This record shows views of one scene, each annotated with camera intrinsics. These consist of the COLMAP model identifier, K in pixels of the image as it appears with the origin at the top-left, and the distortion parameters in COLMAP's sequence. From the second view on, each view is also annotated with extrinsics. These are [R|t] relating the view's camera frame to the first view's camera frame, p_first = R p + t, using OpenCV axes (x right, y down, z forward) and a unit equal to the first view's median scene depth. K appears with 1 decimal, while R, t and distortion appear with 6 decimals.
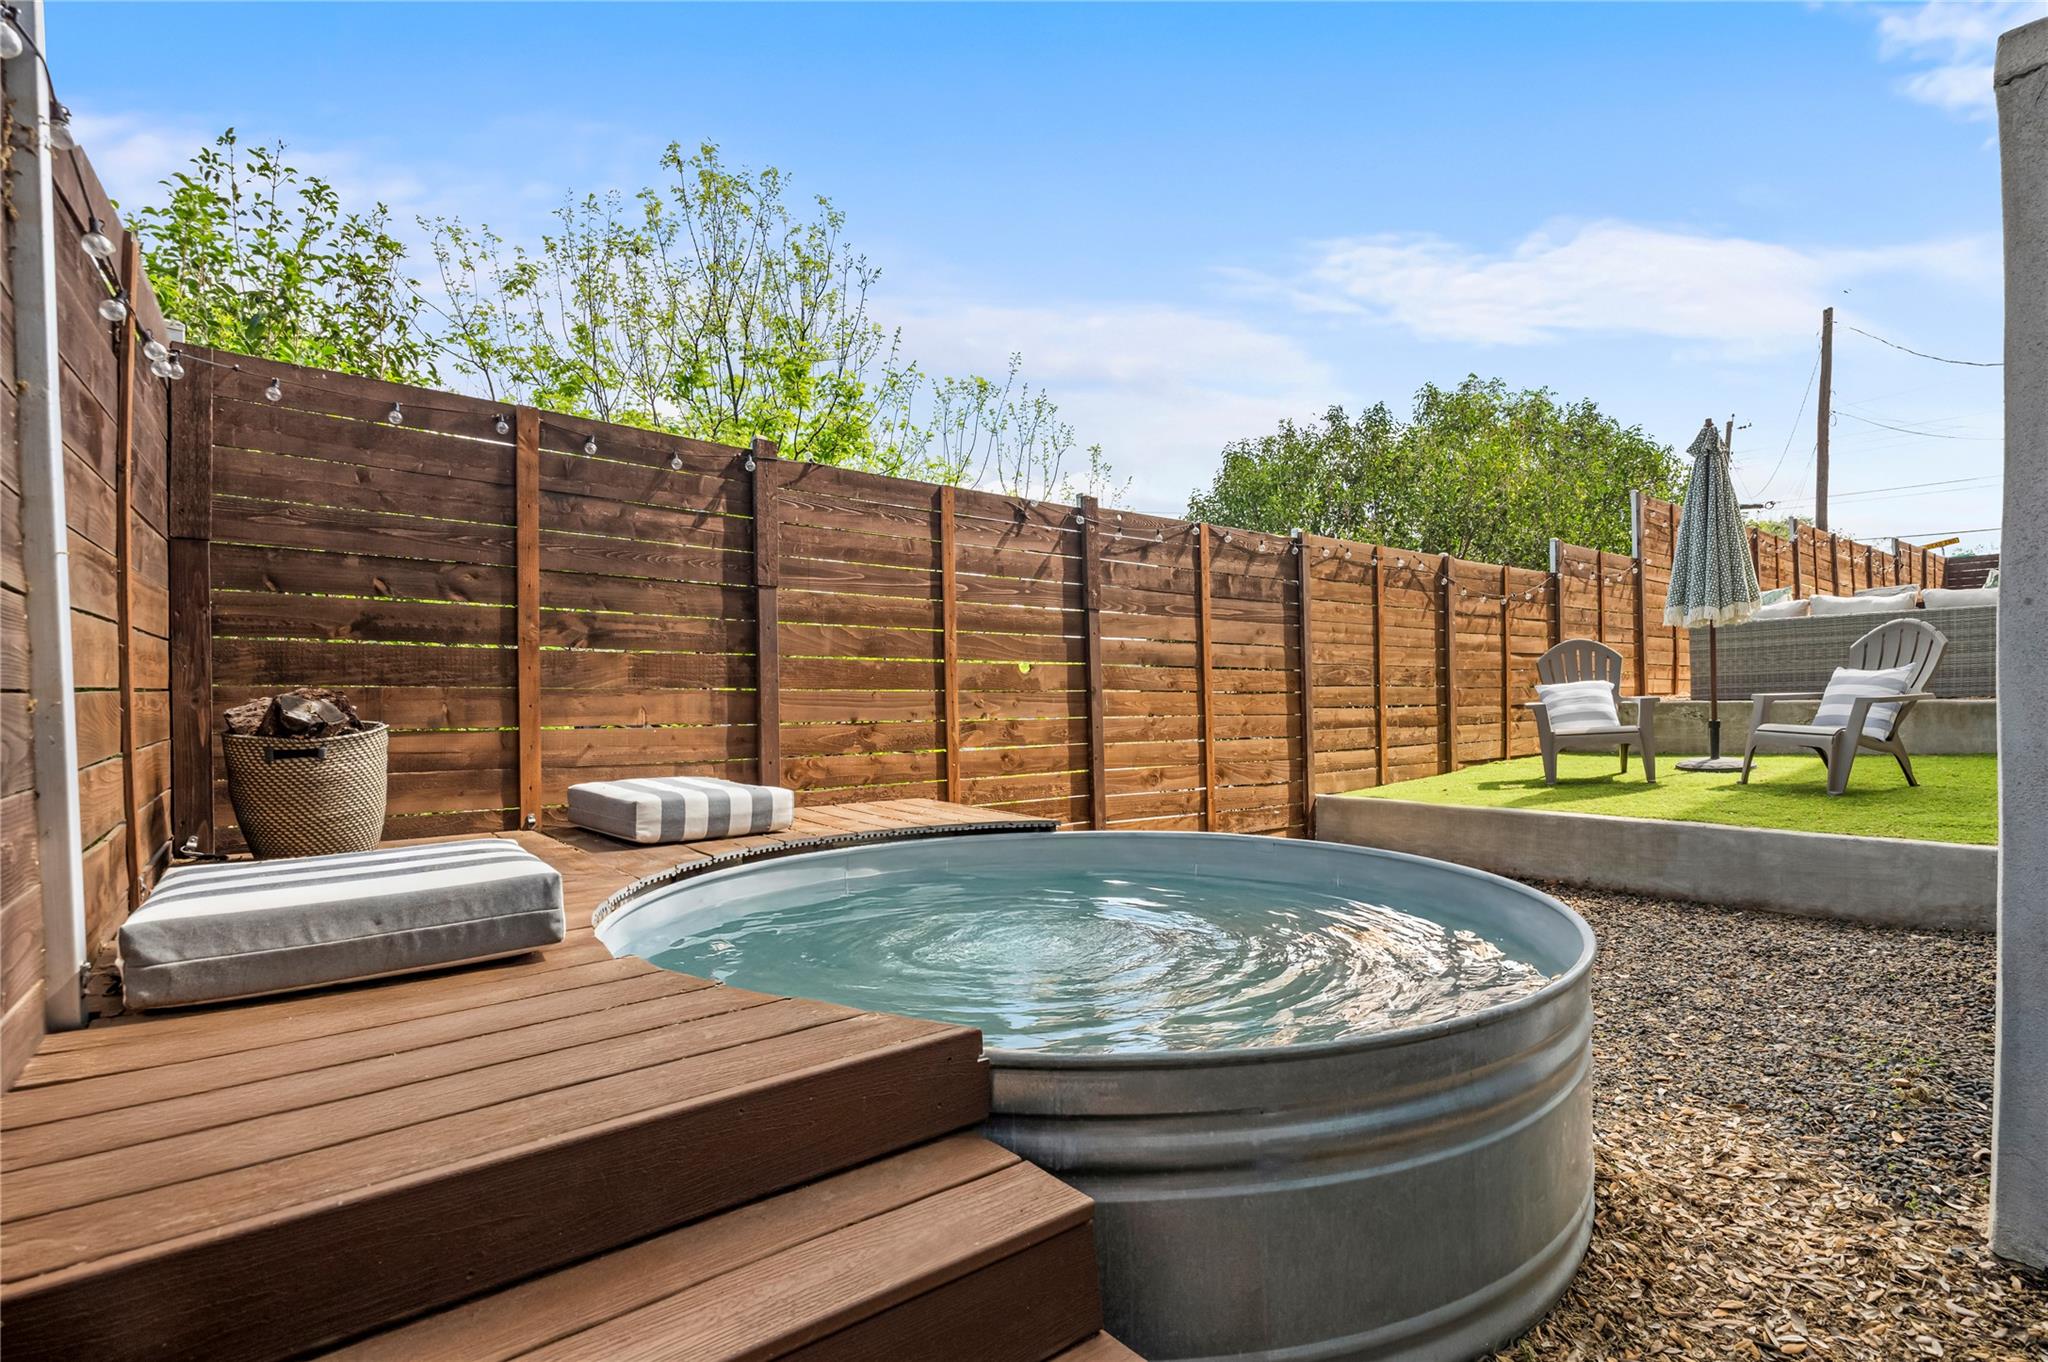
lens RADIAL K [[1023.7, 0, 1031.2], [0, 1023.7, 669.4], [0, 0, 1]] dist [0.019333, 0.000052]
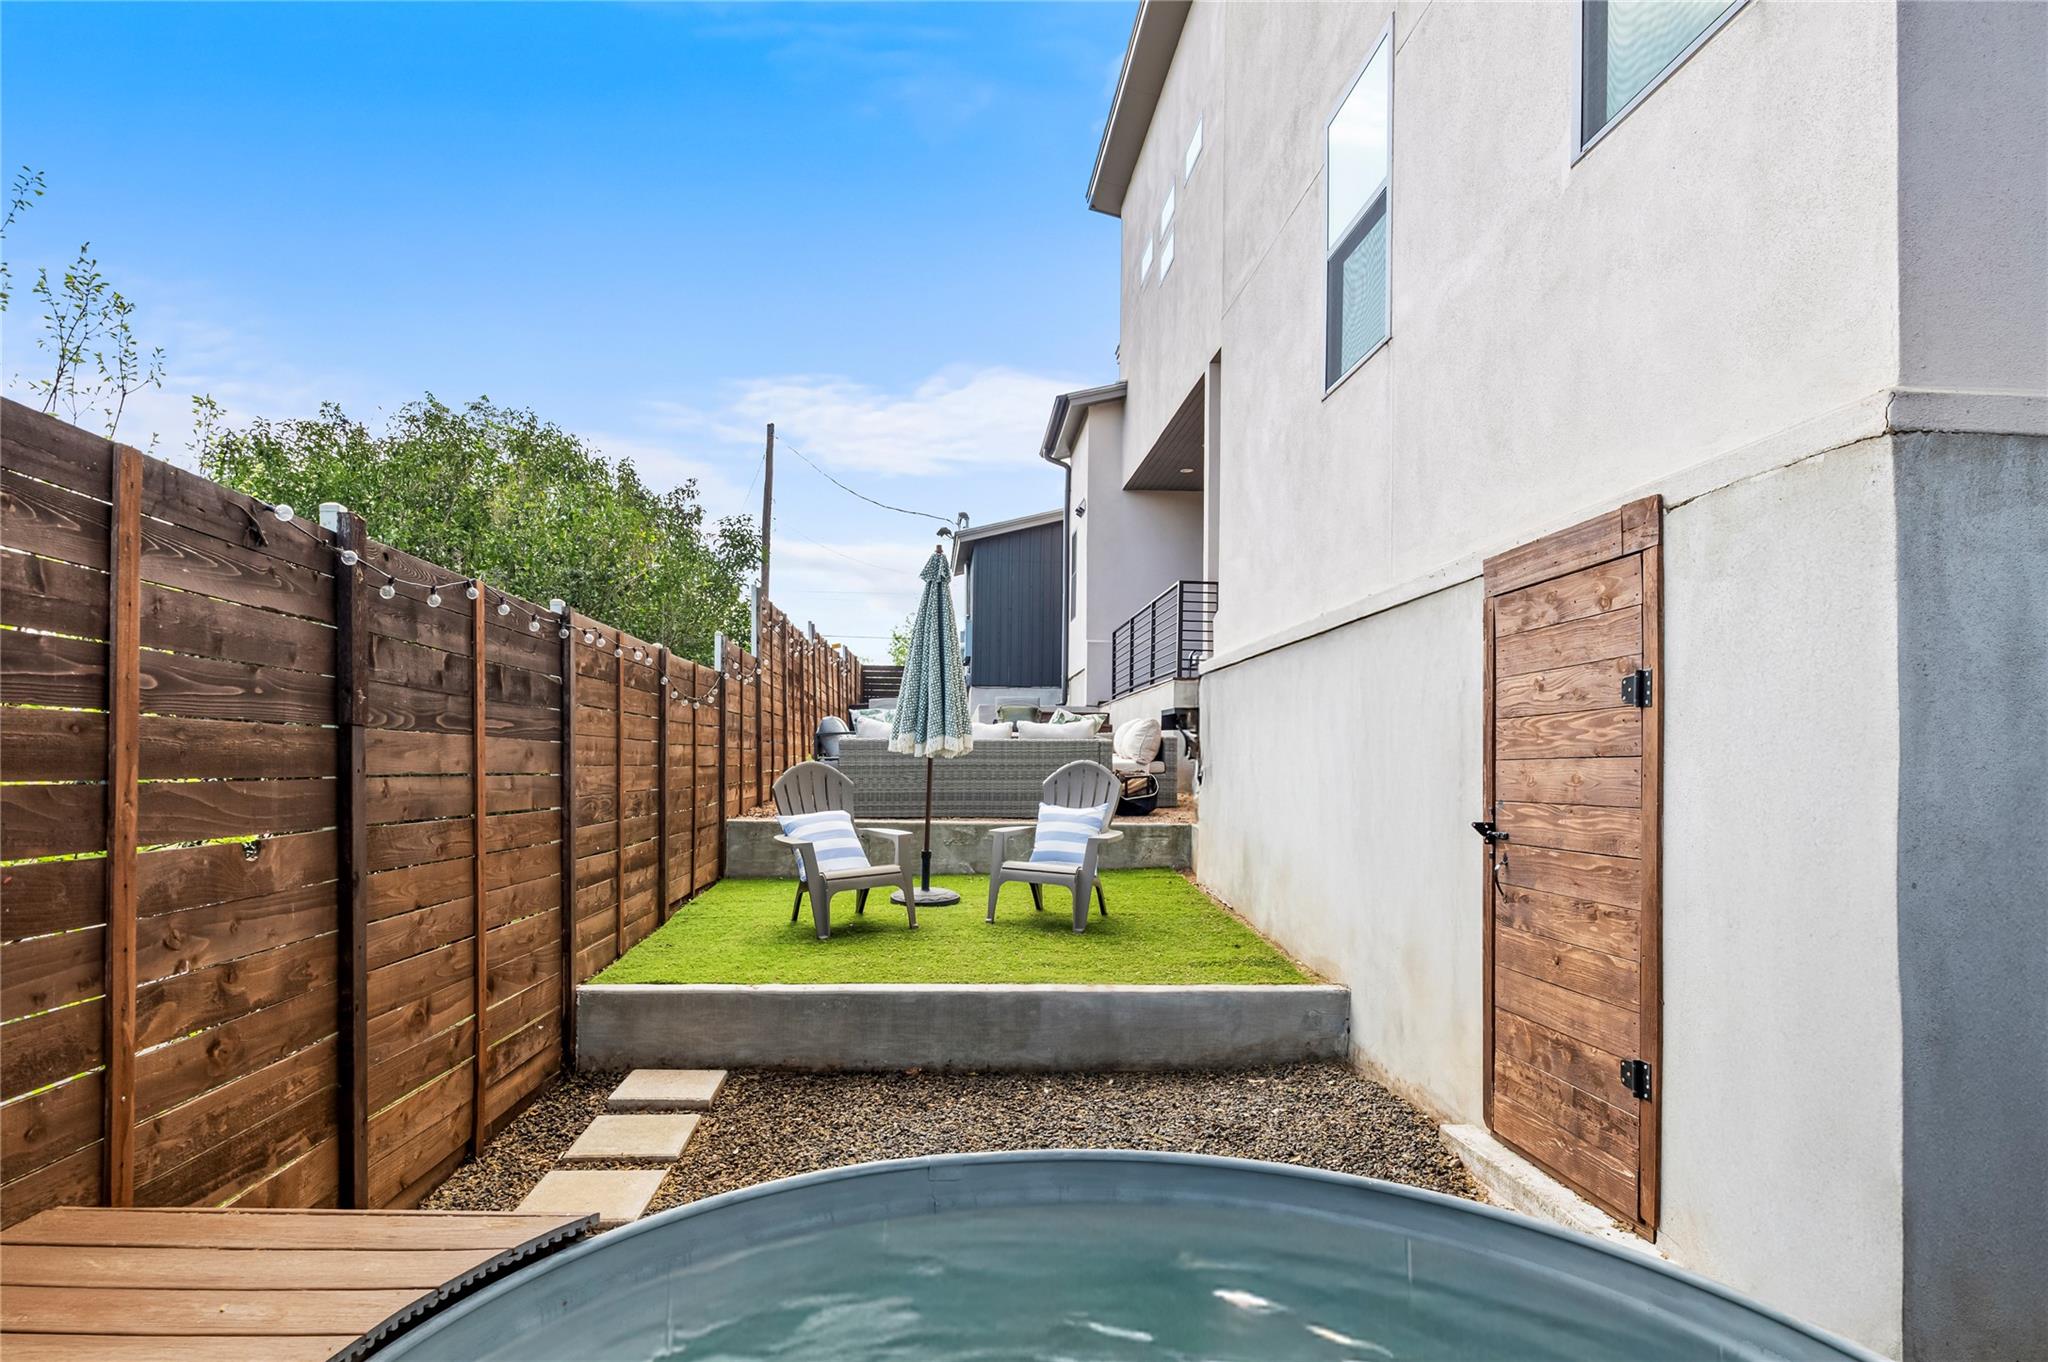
lens RADIAL K [[1154.9, 0, 1024.0], [0, 1154.9, 681.0], [0, 0, 1]] dist [0.003899, 0.000677]
pose [[0.571284, 0.074665, 0.817349, -0.261234], [-0.043241, 0.997208, -0.060873, -0.065671], [-0.819613, -0.000567, 0.572918, 0.397900]]
